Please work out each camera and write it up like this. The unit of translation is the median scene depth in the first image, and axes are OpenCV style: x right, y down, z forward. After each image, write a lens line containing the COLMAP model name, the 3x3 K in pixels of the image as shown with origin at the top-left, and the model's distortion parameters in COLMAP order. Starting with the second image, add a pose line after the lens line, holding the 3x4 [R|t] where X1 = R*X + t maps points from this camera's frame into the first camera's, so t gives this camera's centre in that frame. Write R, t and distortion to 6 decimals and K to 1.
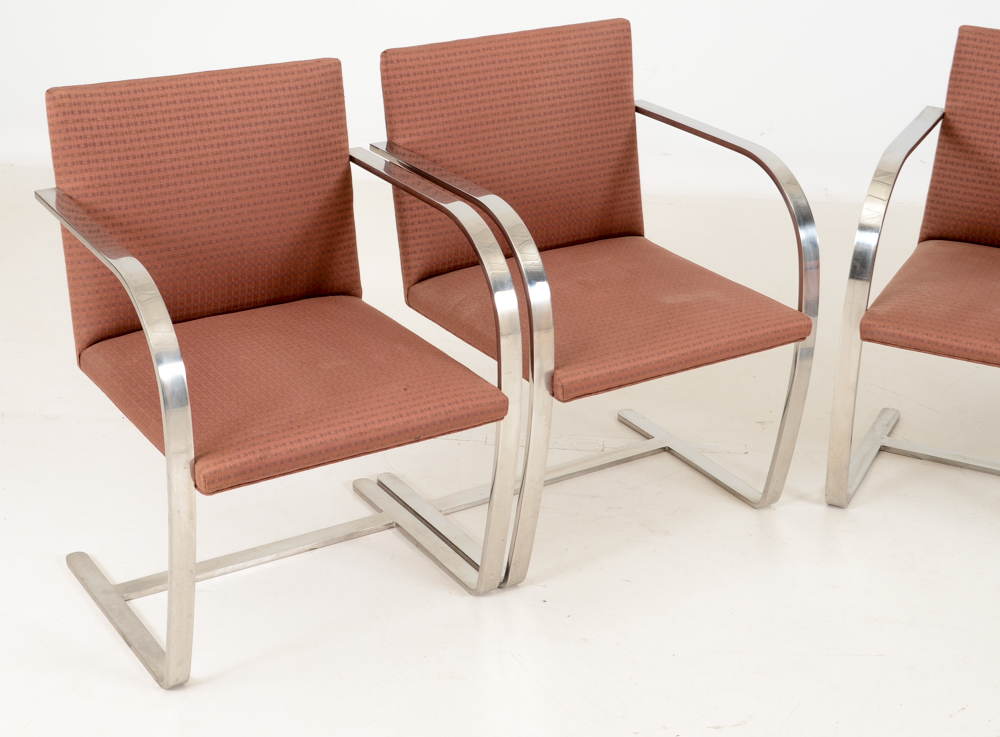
lens RADIAL K [[1717.5, 0, 444.4], [0, 1717.5, 371.0], [0, 0, 1]] dist [-0.013019, 0.000000]
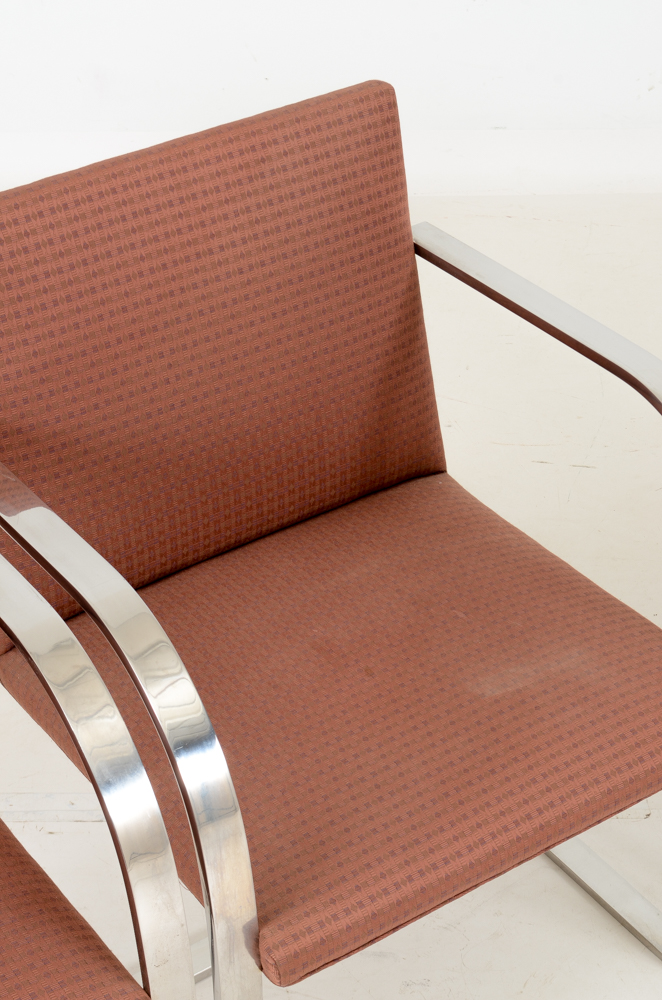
lens RADIAL K [[2084.6, 0, 331.3], [0, 2084.6, 499.7], [0, 0, 1]] dist [0.037868, 0.000000]
pose [[0.997516, -0.067803, 0.019099, 0.073961], [0.064030, 0.985775, 0.155395, -0.193355], [-0.029364, -0.153786, 0.987668, 0.385846]]
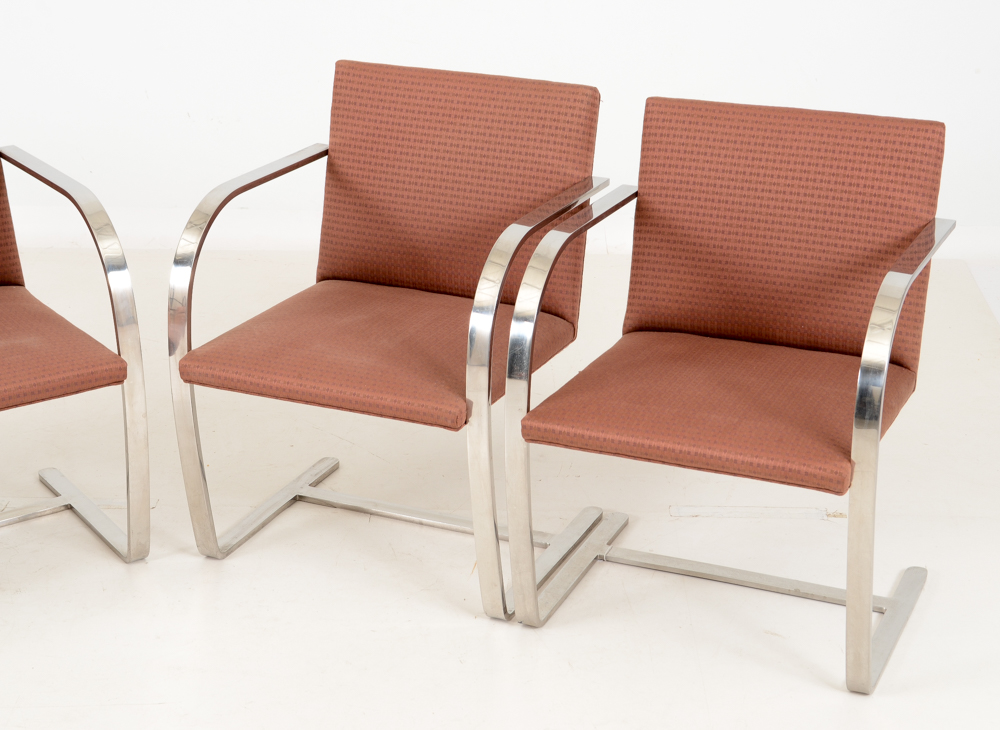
lens RADIAL K [[1882.8, 0, 503.6], [0, 1882.8, 369.1], [0, 0, 1]] dist [-0.002753, 0.000000]
pose [[0.998660, -0.031848, 0.040789, 0.377170], [0.033893, 0.998151, -0.050466, 0.034281], [-0.039106, 0.051781, 0.997893, -0.070726]]
